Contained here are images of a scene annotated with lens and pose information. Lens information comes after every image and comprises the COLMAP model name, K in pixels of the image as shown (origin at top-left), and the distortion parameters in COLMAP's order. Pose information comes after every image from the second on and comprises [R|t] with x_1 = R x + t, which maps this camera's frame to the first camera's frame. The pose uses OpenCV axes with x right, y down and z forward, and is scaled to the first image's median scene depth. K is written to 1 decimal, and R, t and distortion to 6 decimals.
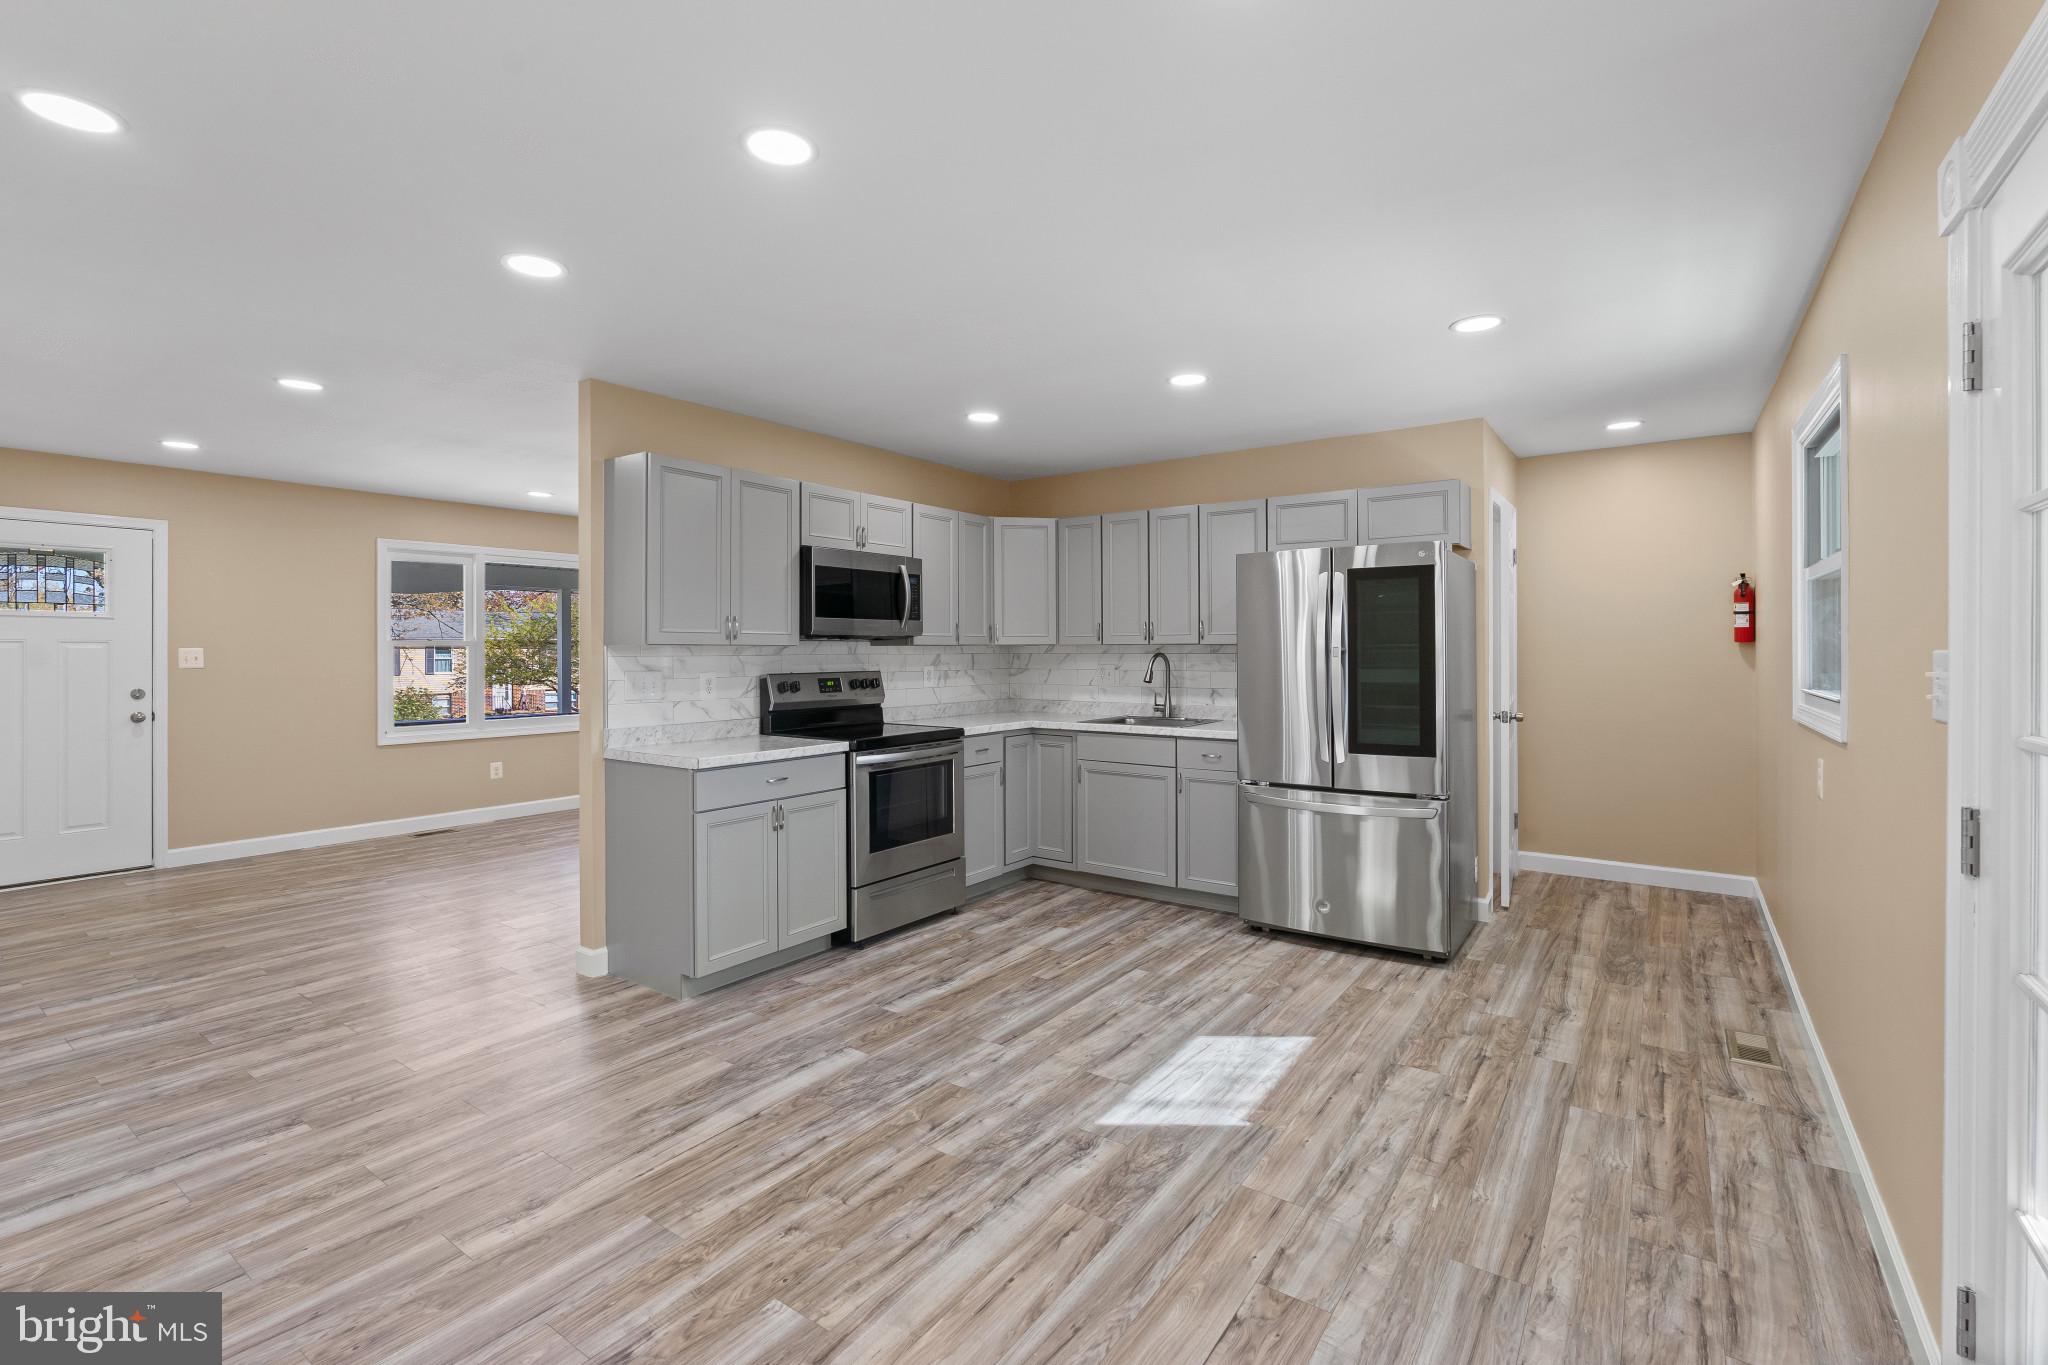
lens RADIAL K [[890.1, 0, 1018.3], [0, 890.1, 659.8], [0, 0, 1]] dist [-0.006222, 0.001421]
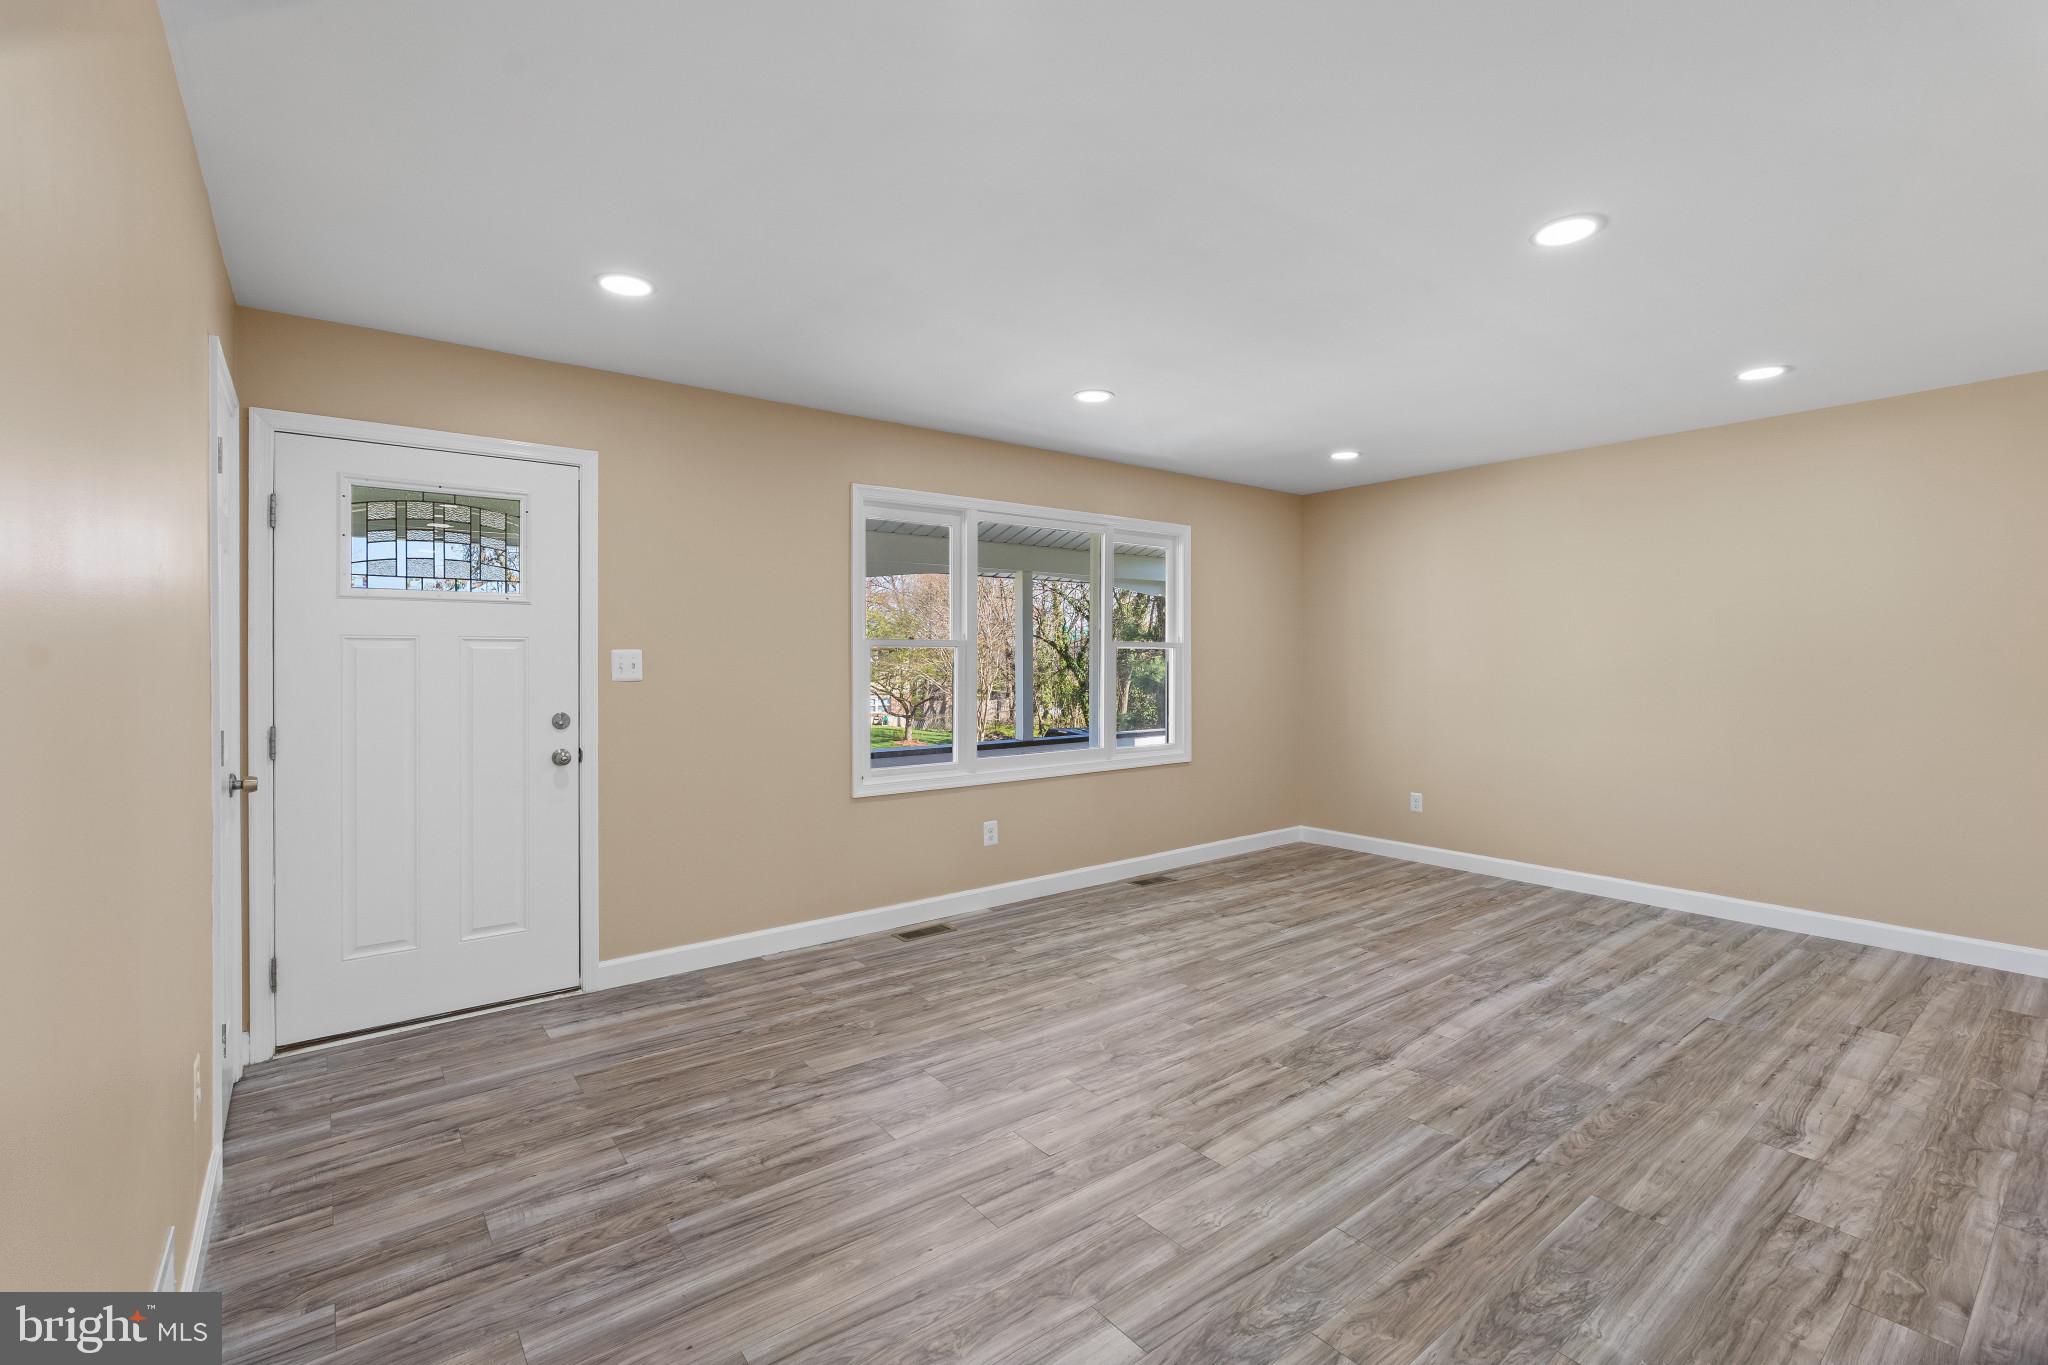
lens RADIAL K [[890.1, 0, 1026.2], [0, 890.1, 676.3], [0, 0, 1]] dist [-0.006222, 0.001421]
pose [[0.958649, 0.008374, -0.284467, -0.571408], [-0.005939, 0.999938, 0.009423, -0.000893], [0.284528, -0.007344, 0.958640, 0.560727]]
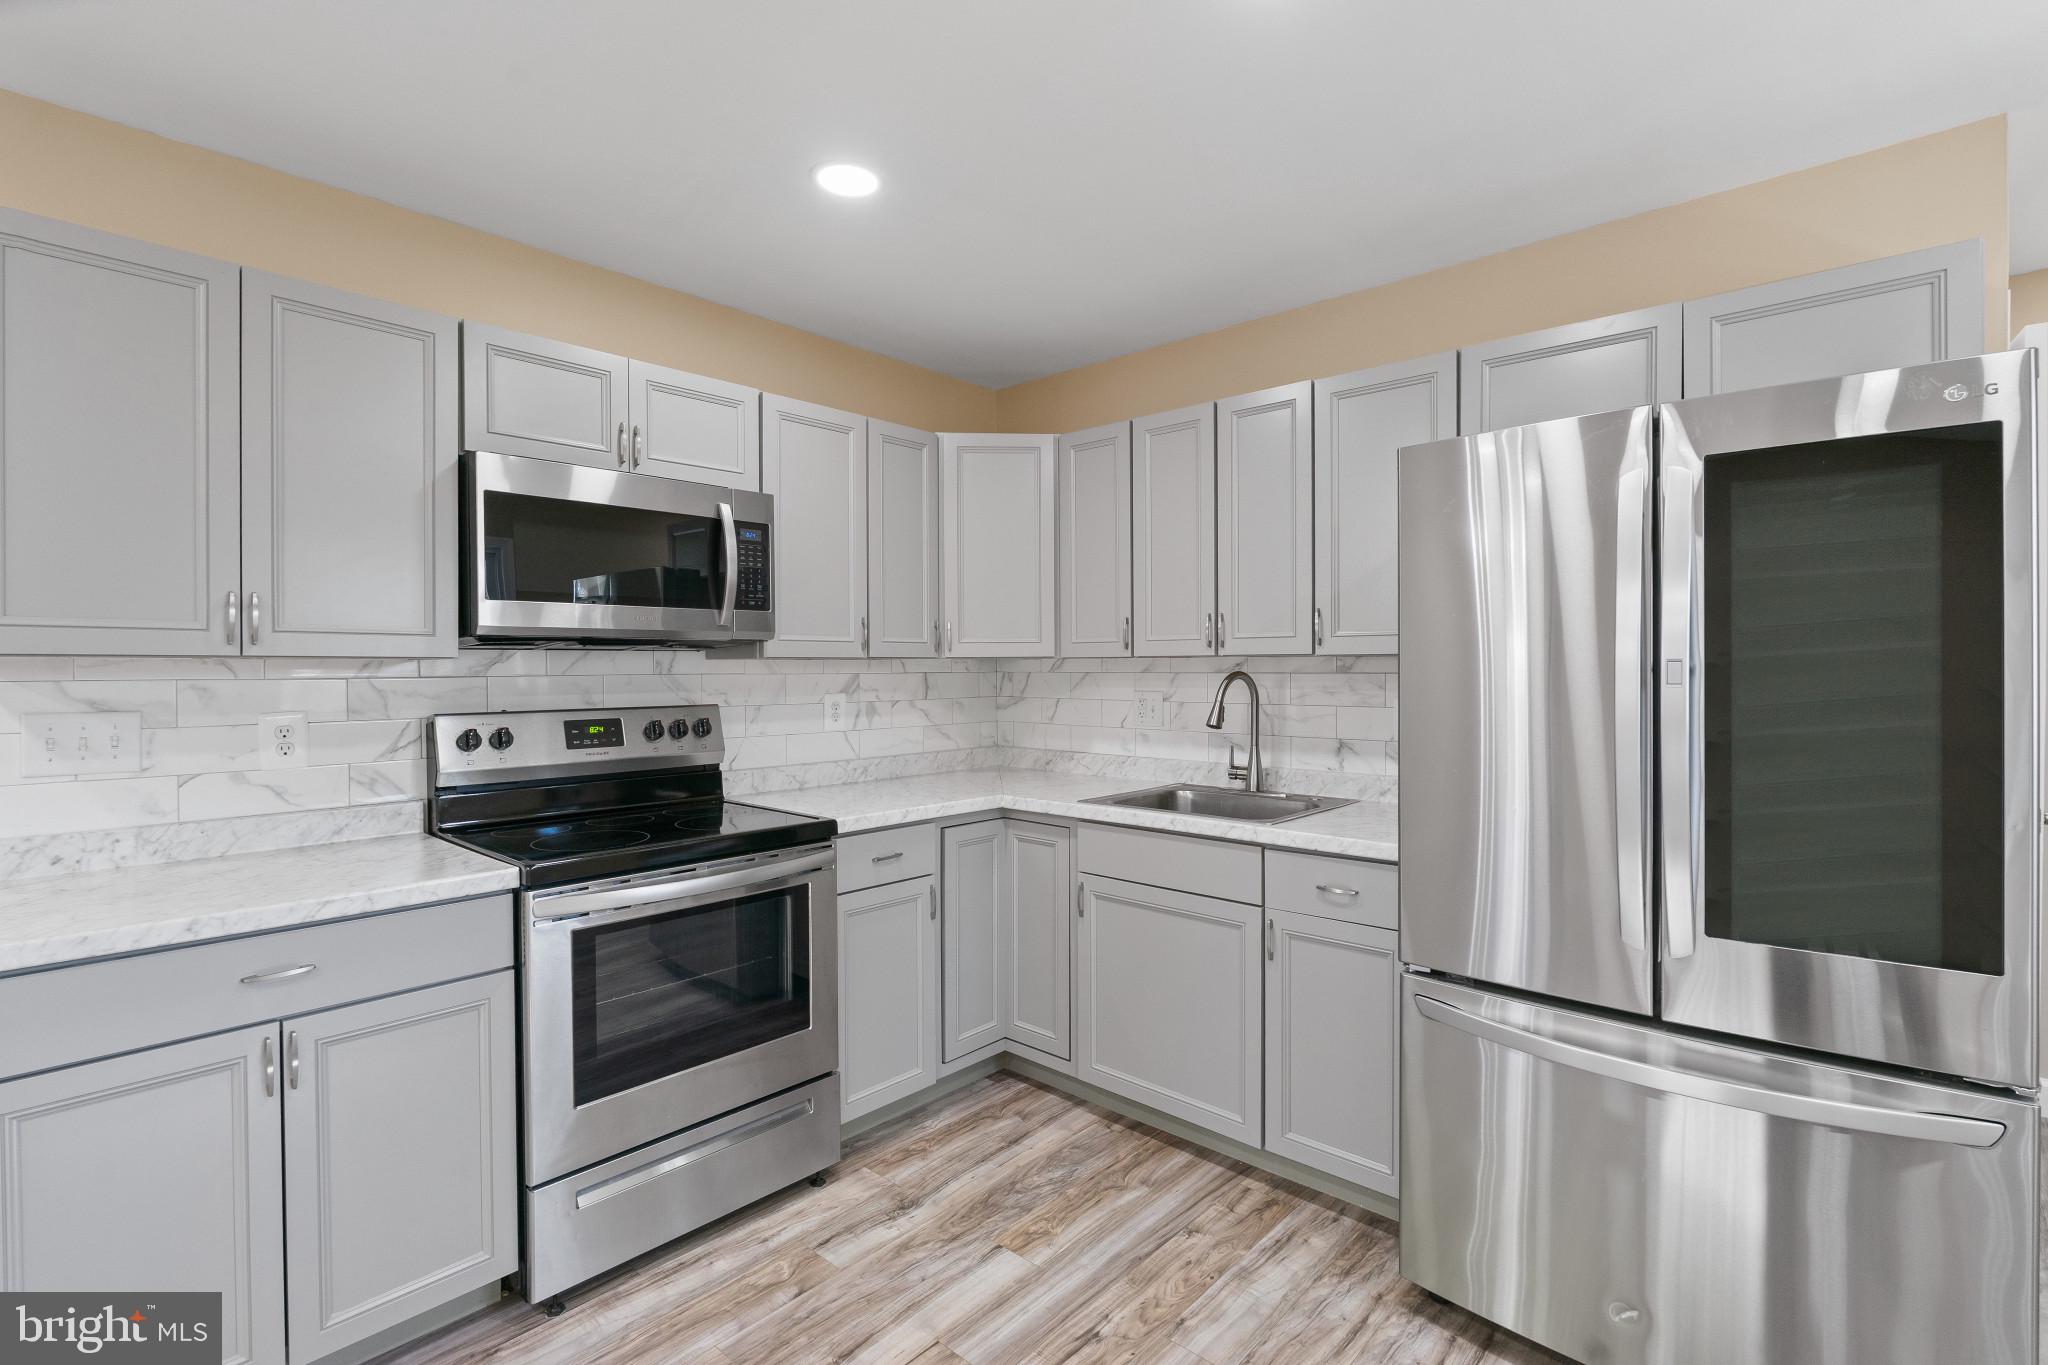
lens RADIAL K [[983.3, 0, 1016.8], [0, 983.3, 677.1], [0, 0, 1]] dist [0.033417, 0.000442]
pose [[0.993700, 0.001132, -0.112065, 0.104884], [-0.000979, 0.999999, 0.001419, -0.005978], [0.112066, -0.001301, 0.993700, 0.446440]]
